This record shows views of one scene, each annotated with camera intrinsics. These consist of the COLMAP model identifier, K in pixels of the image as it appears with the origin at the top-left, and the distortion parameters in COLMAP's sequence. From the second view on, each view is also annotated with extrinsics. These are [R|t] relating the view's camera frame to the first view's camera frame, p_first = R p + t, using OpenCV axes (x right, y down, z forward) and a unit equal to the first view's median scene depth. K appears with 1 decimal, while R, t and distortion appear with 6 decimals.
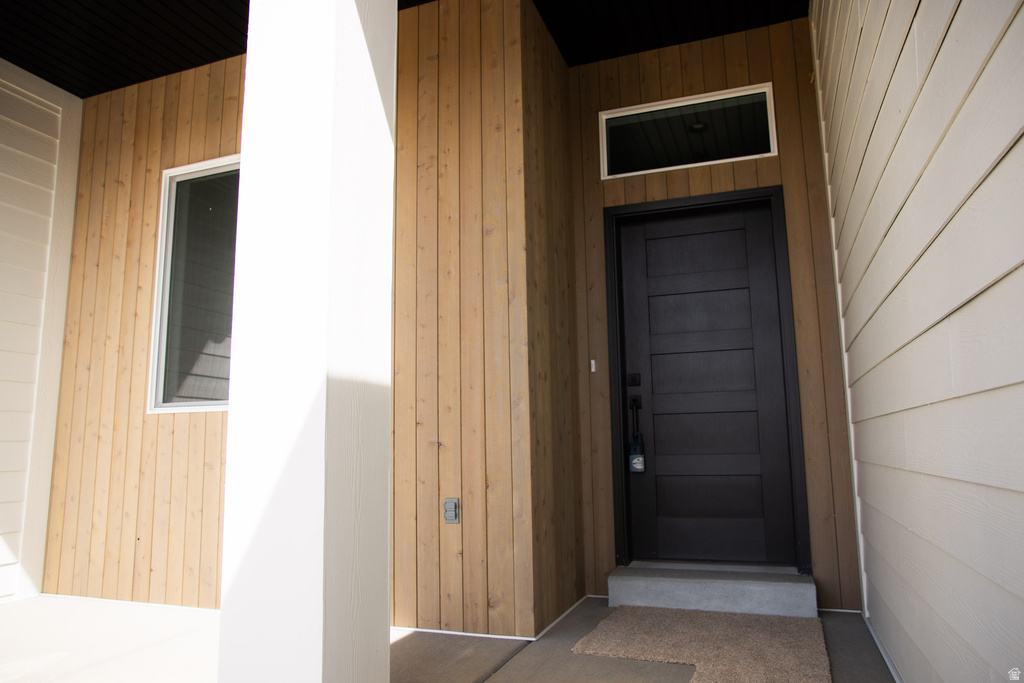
lens RADIAL K [[693.2, 0, 512.0], [0, 693.2, 341.5], [0, 0, 1]] dist [-0.074424, 0.072692]
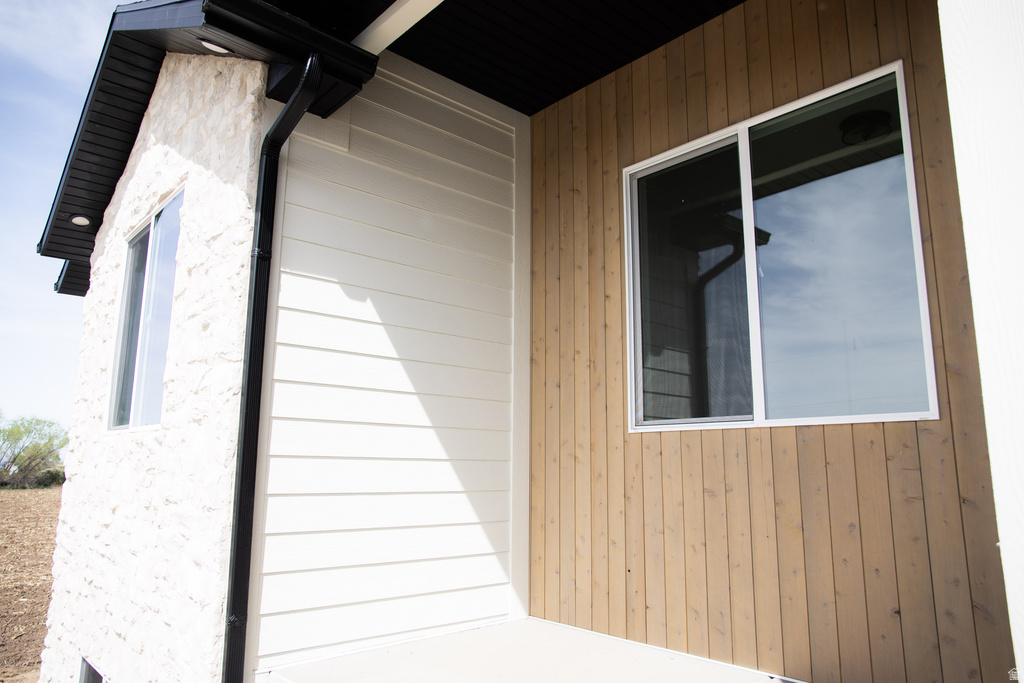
lens RADIAL K [[693.2, 0, 512.0], [0, 693.2, 341.5], [0, 0, 1]] dist [-0.074424, 0.072692]
pose [[0.885960, -0.059934, -0.459872, -0.229604], [0.047583, 0.998128, -0.038414, 0.011921], [0.461313, 0.012151, 0.887154, 0.103966]]
